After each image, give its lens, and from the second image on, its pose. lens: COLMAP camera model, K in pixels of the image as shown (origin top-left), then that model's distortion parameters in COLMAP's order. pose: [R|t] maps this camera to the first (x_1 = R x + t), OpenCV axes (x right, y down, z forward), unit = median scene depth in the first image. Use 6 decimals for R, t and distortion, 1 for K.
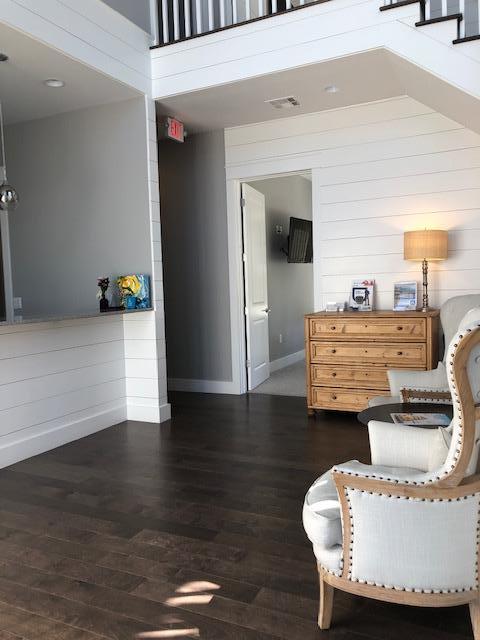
lens RADIAL K [[522.1, 0, 240.0], [0, 522.1, 319.9], [0, 0, 1]] dist [0.016568, -0.007331]
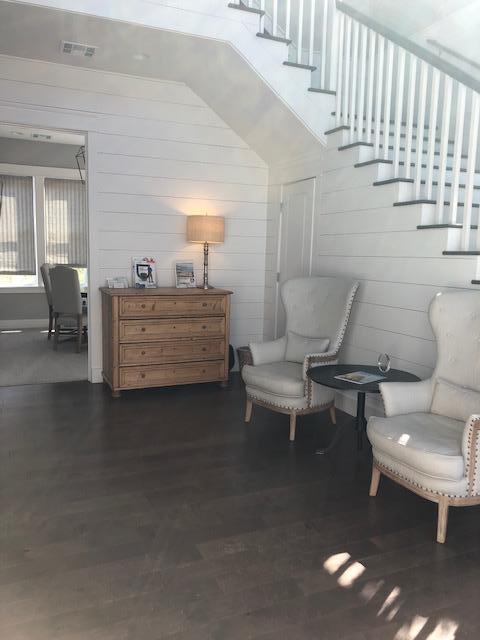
lens RADIAL K [[522.1, 0, 233.6], [0, 522.1, 320.3], [0, 0, 1]] dist [0.016568, -0.007331]
pose [[0.652459, -0.049743, 0.756190, -0.440554], [0.004742, 0.998092, 0.061564, -0.016473], [-0.757809, -0.036582, 0.651450, 0.220585]]
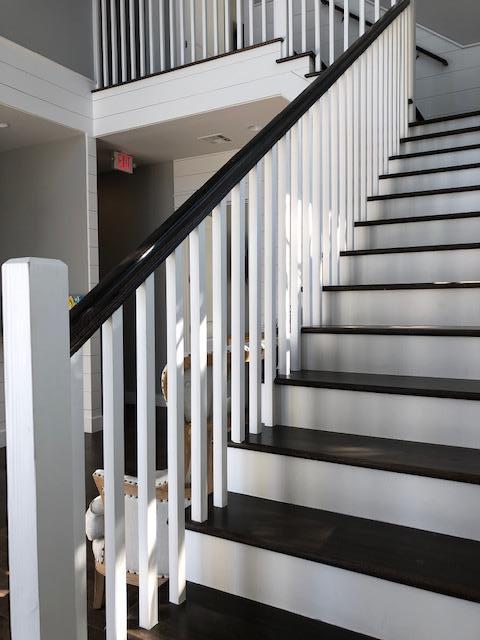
lens RADIAL K [[522.1, 0, 240.3], [0, 522.1, 315.9], [0, 0, 1]] dist [0.016568, -0.007331]
pose [[0.998629, 0.014291, -0.050362, 0.198139], [-0.015908, 0.999366, -0.031859, -0.014825], [0.049875, 0.032616, 0.998223, -0.069950]]
